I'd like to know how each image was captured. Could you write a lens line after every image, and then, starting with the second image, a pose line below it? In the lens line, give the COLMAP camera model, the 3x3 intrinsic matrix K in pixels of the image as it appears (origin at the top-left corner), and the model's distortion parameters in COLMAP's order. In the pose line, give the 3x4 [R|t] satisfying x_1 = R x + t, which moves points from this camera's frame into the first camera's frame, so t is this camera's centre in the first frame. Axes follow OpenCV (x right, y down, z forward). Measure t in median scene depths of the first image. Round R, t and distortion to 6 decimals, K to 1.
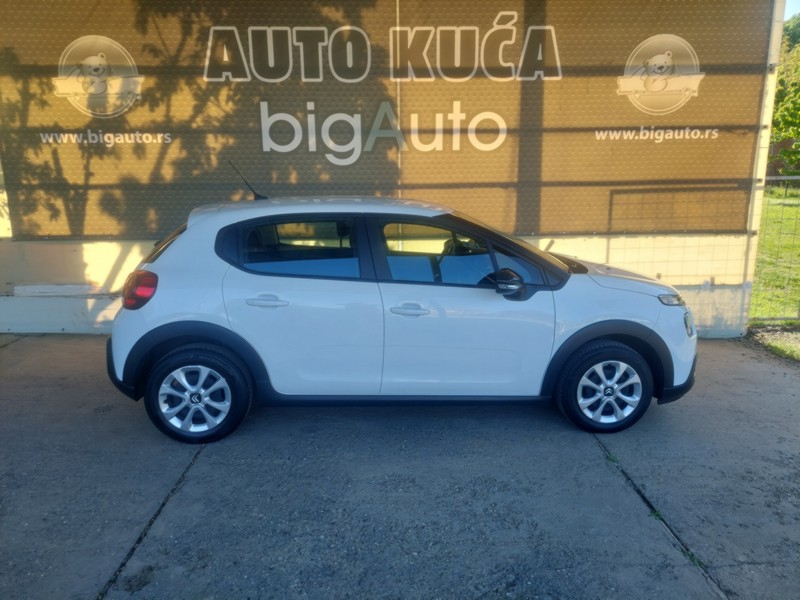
lens RADIAL K [[585.3, 0, 409.6], [0, 585.3, 298.1], [0, 0, 1]] dist [0.046825, -0.034237]
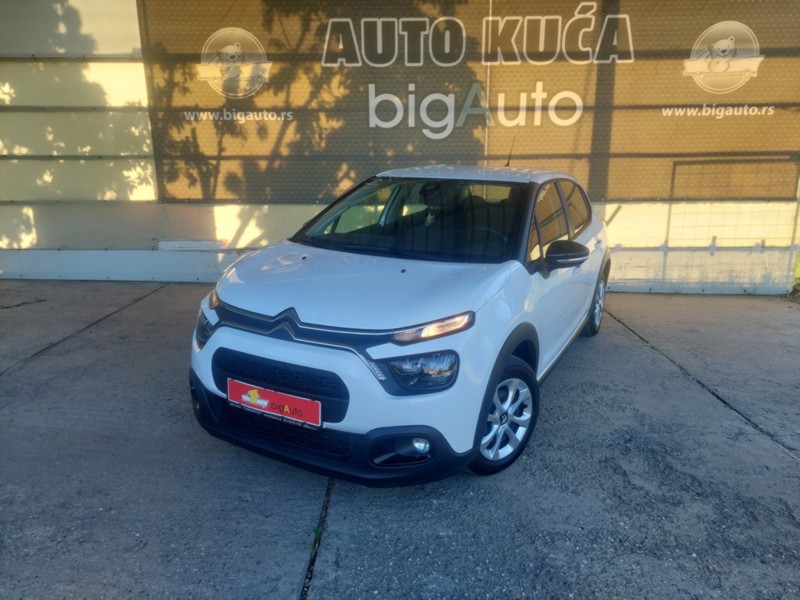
lens RADIAL K [[588.4, 0, 400.0], [0, 588.4, 300.0], [0, 0, 1]] dist [0.030399, -0.012133]
pose [[0.998905, 0.013759, -0.044725, -0.132822], [-0.012116, 0.999249, 0.036793, 0.048551], [0.045197, -0.036210, 0.998322, -0.172666]]
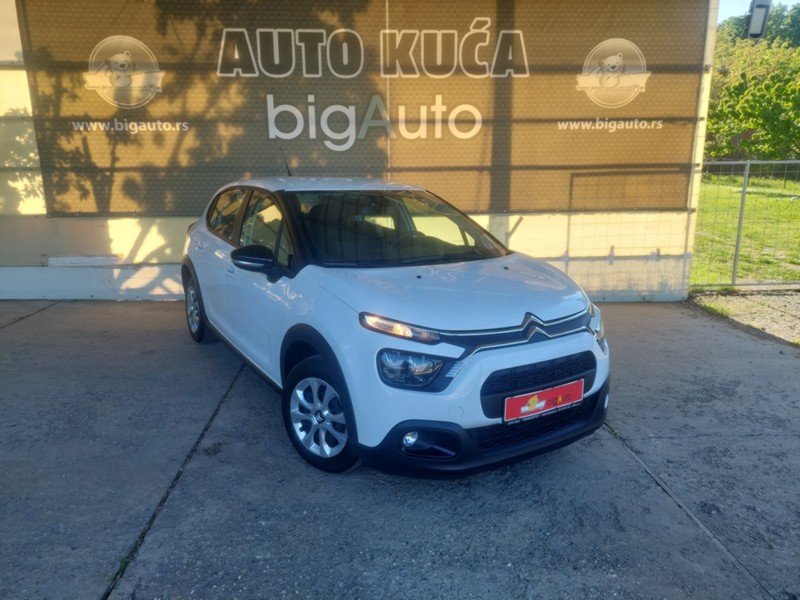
lens RADIAL K [[589.2, 0, 404.3], [0, 589.2, 301.8], [0, 0, 1]] dist [0.050710, -0.044305]
pose [[0.999542, -0.005292, 0.029809, -0.023553], [0.004750, 0.999823, 0.018232, 0.048085], [-0.029900, -0.018082, 0.999389, -0.163977]]
